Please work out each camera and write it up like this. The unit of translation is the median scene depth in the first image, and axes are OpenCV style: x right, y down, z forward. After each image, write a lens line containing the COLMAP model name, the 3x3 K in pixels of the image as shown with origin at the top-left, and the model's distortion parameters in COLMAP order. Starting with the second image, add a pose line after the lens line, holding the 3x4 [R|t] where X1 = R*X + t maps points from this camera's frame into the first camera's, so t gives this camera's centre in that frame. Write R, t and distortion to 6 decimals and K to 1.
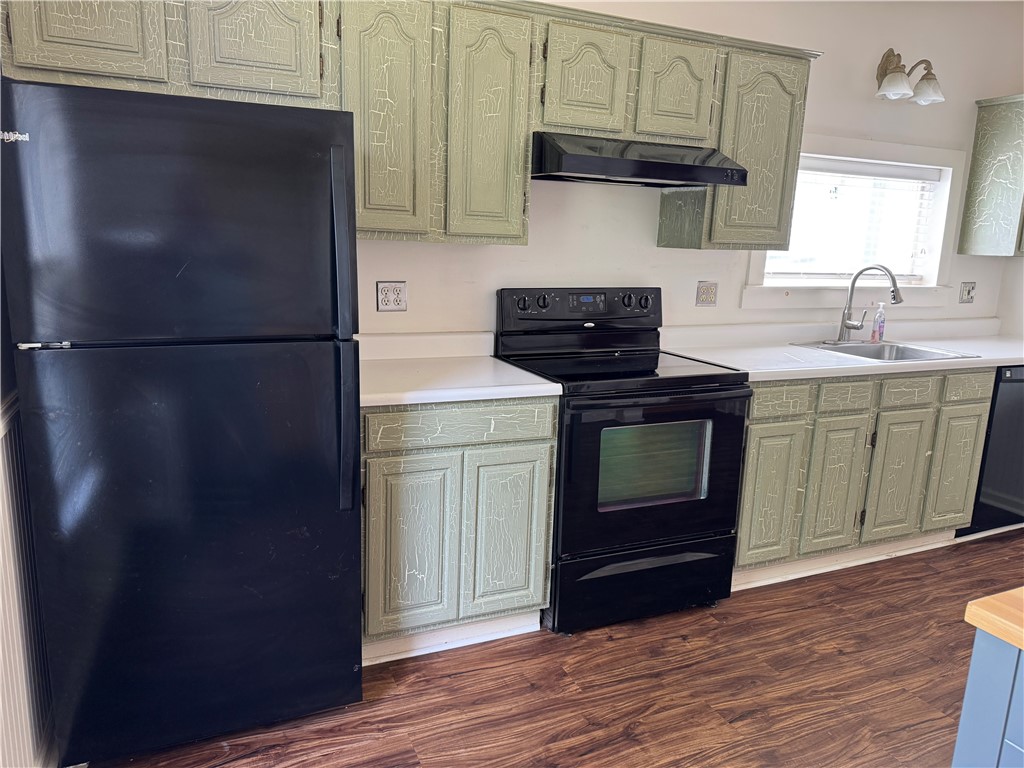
lens RADIAL K [[704.5, 0, 509.5], [0, 704.5, 384.5], [0, 0, 1]] dist [-0.001016, -0.010280]
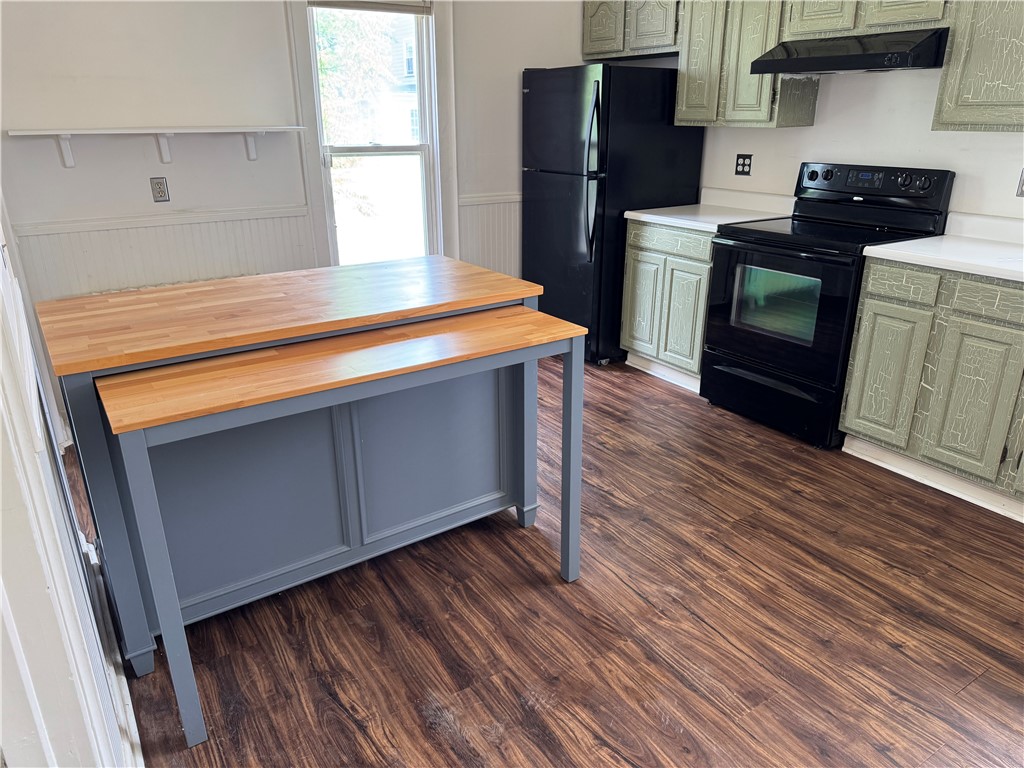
lens RADIAL K [[704.5, 0, 509.2], [0, 704.5, 383.3], [0, 0, 1]] dist [-0.001016, -0.010280]
pose [[0.176600, 0.320086, -0.930783, 1.396954], [-0.175209, 0.940766, 0.290277, -0.040886], [0.968563, 0.111819, 0.222221, 0.259266]]
